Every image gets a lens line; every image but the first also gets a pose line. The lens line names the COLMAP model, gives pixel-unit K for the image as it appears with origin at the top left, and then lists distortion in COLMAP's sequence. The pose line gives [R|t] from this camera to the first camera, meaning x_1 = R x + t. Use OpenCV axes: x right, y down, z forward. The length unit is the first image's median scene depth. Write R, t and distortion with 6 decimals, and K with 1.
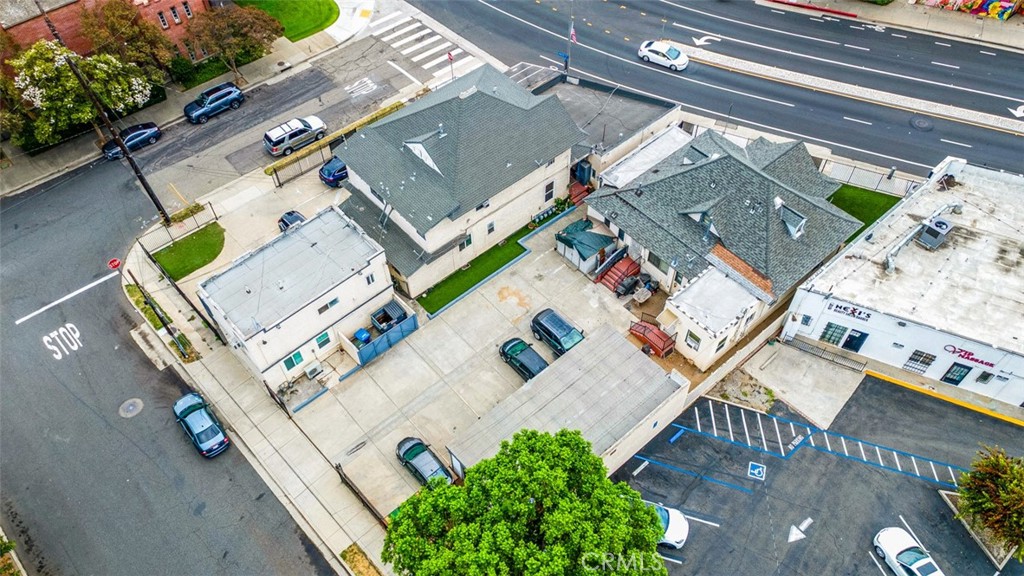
lens RADIAL K [[752.2, 0, 517.5], [0, 752.2, 290.4], [0, 0, 1]] dist [0.031783, 0.022504]
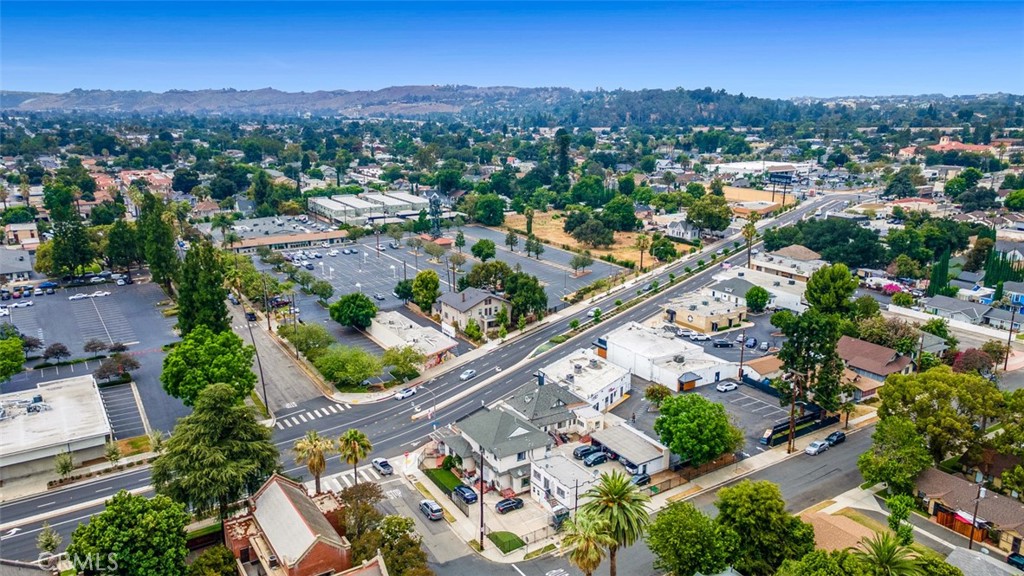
lens RADIAL K [[752.2, 0, 509.6], [0, 752.2, 289.5], [0, 0, 1]] dist [0.031783, 0.022504]
pose [[0.185508, -0.230591, 0.955204, -2.289432], [0.772474, 0.635038, 0.003281, -0.493924], [-0.607348, 0.737261, 0.295930, -0.029161]]
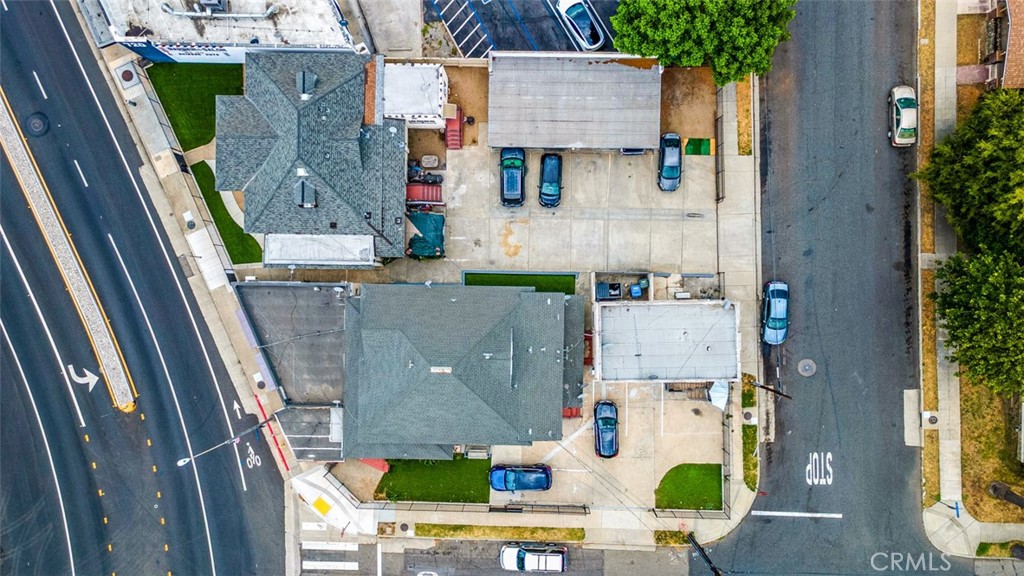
lens RADIAL K [[760.5, 0, 515.5], [0, 760.5, 291.6], [0, 0, 1]] dist [0.022777, 0.037449]
pose [[-0.740269, -0.672006, 0.020218, -0.088071], [0.548788, -0.586615, 0.595579, -0.735219], [-0.388373, 0.451985, 0.803042, 0.111106]]
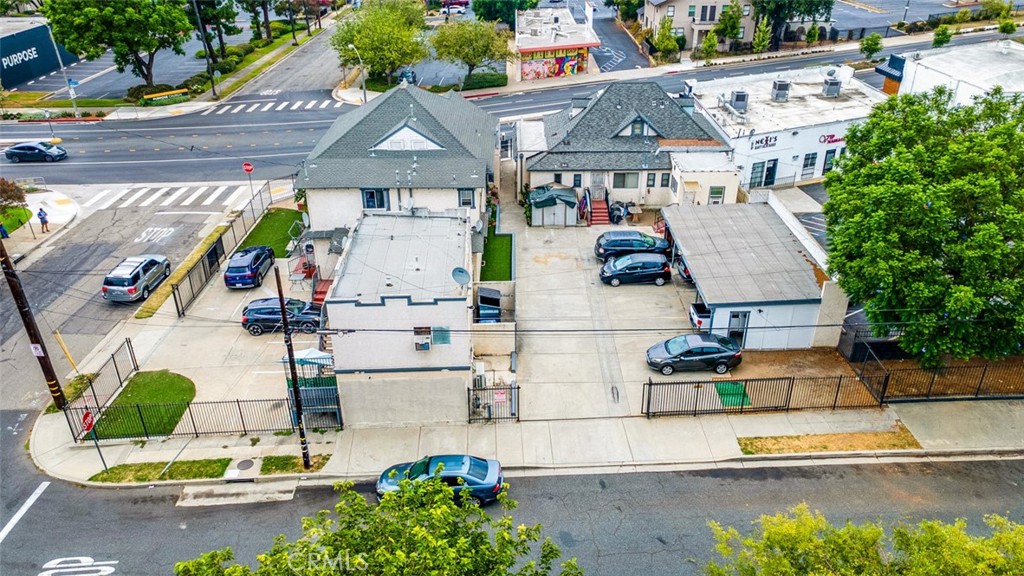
lens RADIAL K [[752.2, 0, 510.3], [0, 752.2, 287.8], [0, 0, 1]] dist [0.031783, 0.022504]
pose [[0.660372, -0.339947, 0.669585, -0.679482], [0.590577, 0.785846, -0.183479, 0.180194], [-0.463818, 0.516606, 0.719716, 0.395943]]
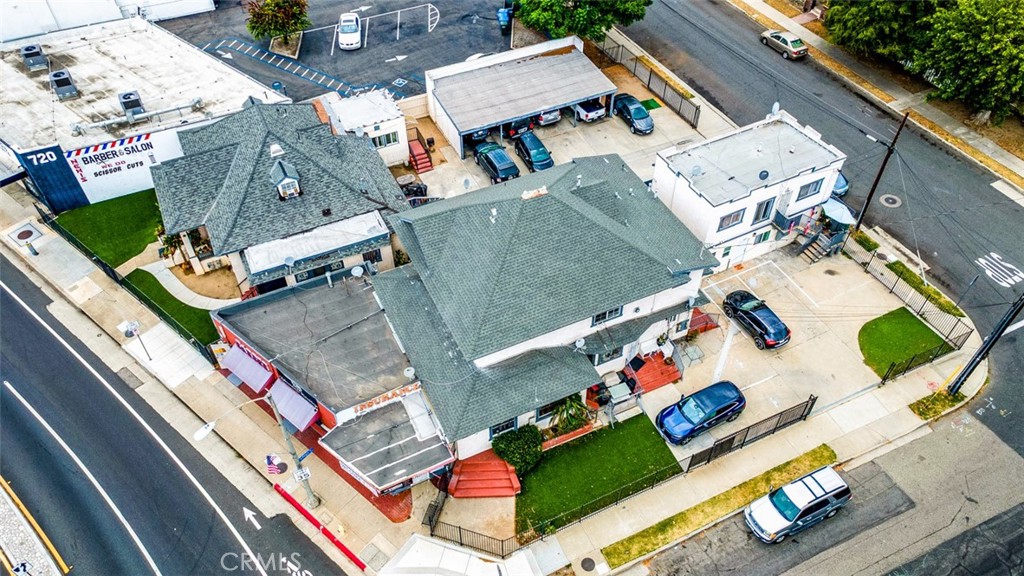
lens RADIAL K [[760.5, 0, 512.2], [0, 760.5, 294.8], [0, 0, 1]] dist [0.022777, 0.037449]
pose [[-0.962876, -0.186836, 0.194839, -0.207153], [0.220335, -0.126966, 0.967126, -0.994281], [-0.155956, 0.974152, 0.163419, 0.970431]]
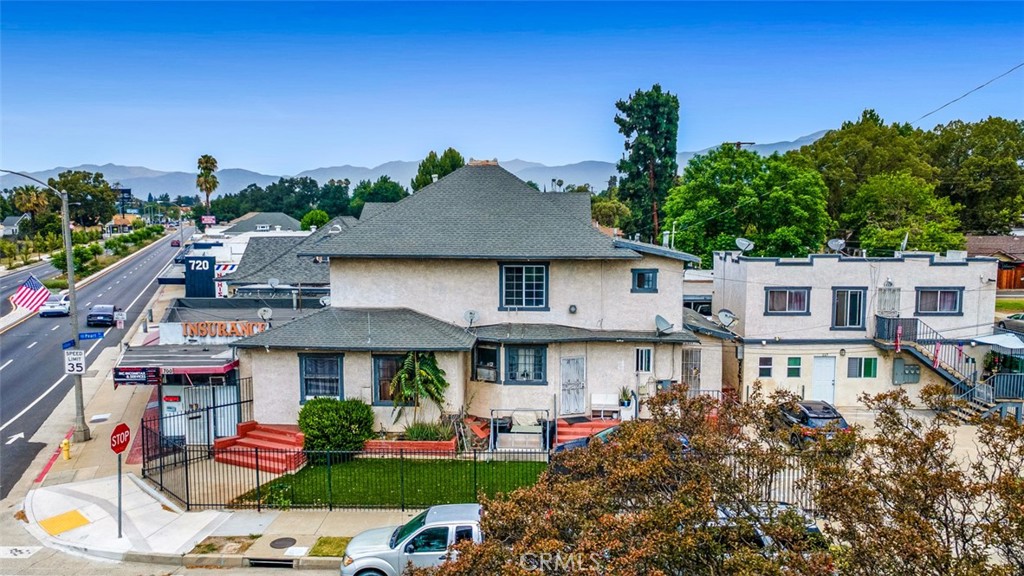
lens RADIAL K [[752.2, 0, 512.2], [0, 752.2, 289.8], [0, 0, 1]] dist [0.031783, 0.022504]
pose [[-0.715985, -0.052422, 0.696145, -0.527775], [0.553333, 0.565394, 0.611679, -0.575823], [-0.425662, 0.823153, -0.375807, 1.304455]]
